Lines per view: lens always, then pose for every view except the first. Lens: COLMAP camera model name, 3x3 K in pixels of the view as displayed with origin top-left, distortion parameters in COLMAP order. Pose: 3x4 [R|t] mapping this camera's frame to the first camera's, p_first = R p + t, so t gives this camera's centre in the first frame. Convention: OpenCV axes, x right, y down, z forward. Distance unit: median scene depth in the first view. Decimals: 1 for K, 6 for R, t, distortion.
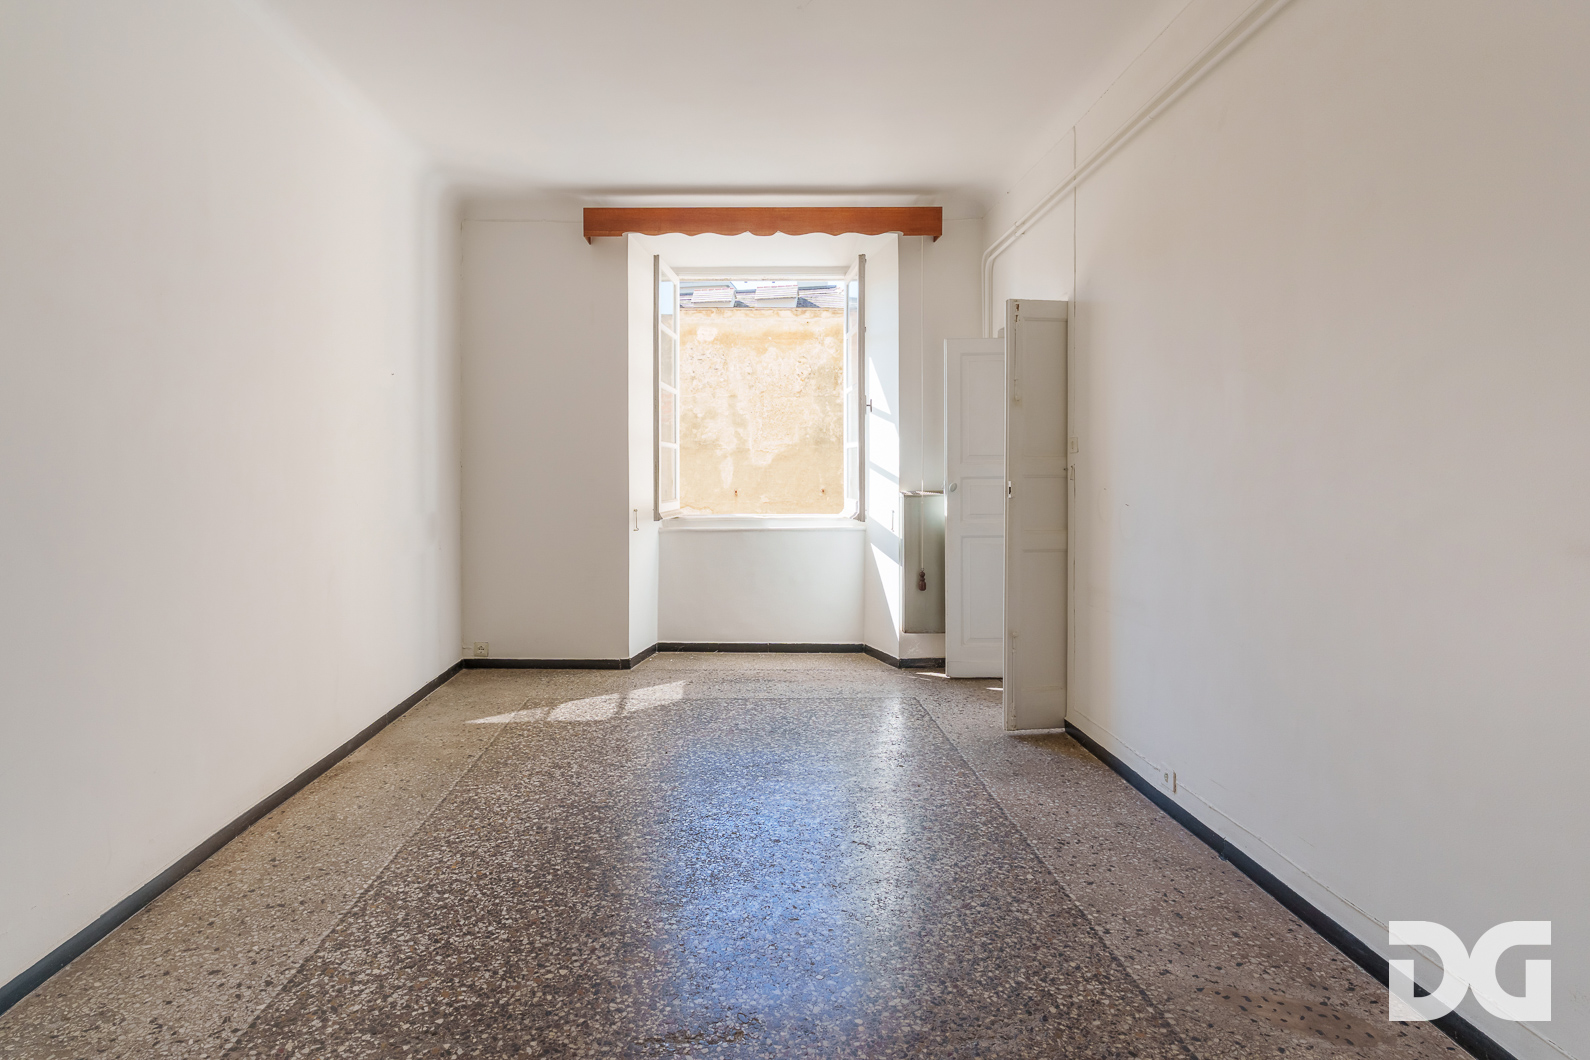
lens RADIAL K [[817.0, 0, 739.8], [0, 817.0, 478.2], [0, 0, 1]] dist [-0.011480, 0.001925]
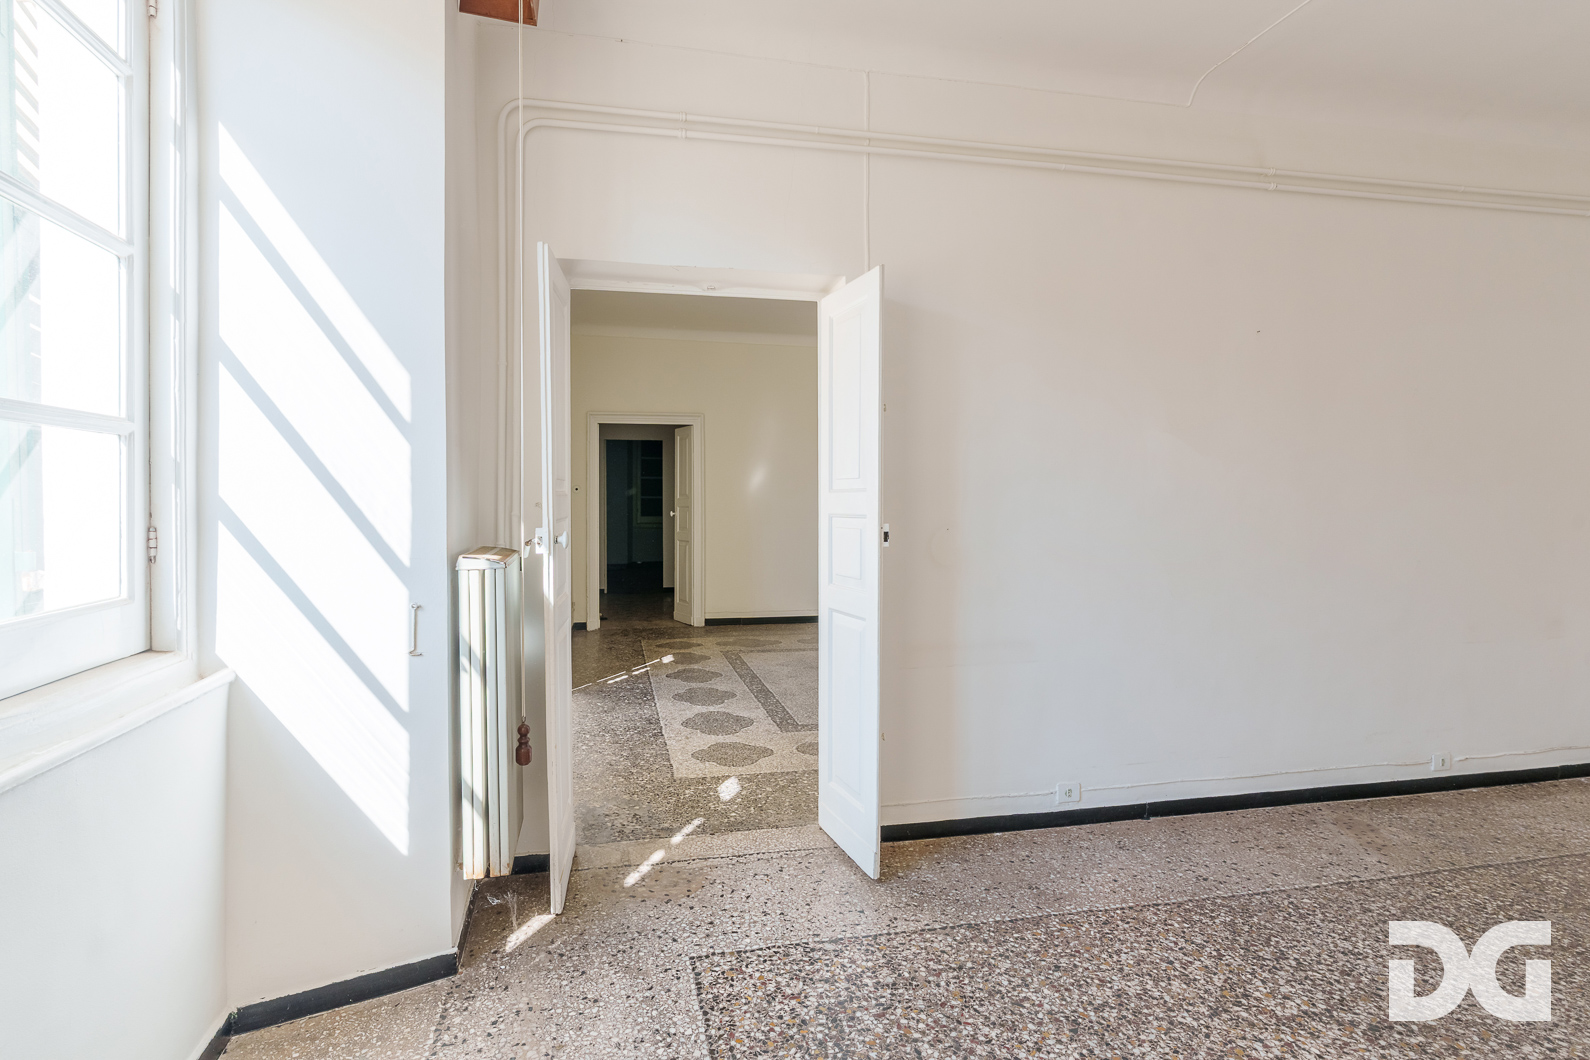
lens RADIAL K [[775.8, 0, 781.3], [0, 775.8, 504.6], [0, 0, 1]] dist [-0.009822, 0.001556]
pose [[-0.195598, 0.000198, 0.980684, -0.245151], [0.008324, 0.999964, 0.001459, -0.011440], [-0.980649, 0.008448, -0.195592, 0.950020]]
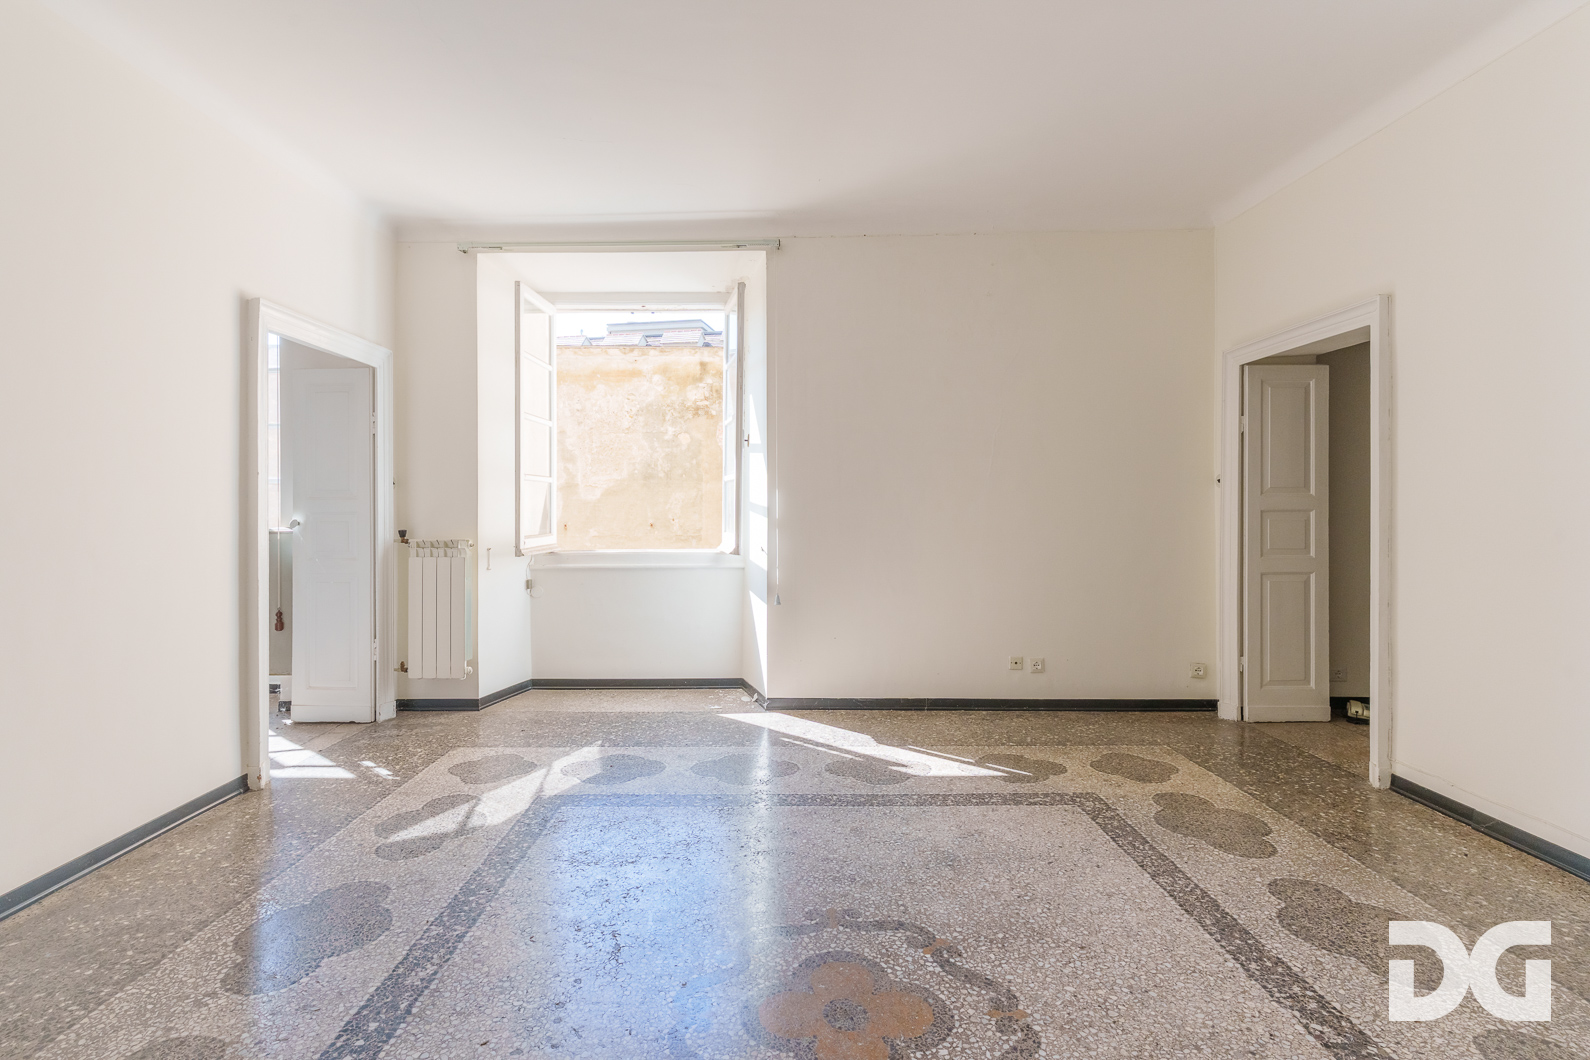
lens RADIAL K [[774.9, 0, 783.3], [0, 774.9, 510.0], [0, 0, 1]] dist [0.002074, 0.000374]
pose [[0.999960, 0.002326, -0.008595, 0.829945], [-0.002348, 0.999994, -0.002490, -0.003828], [0.008590, 0.002510, 0.999960, 0.091779]]
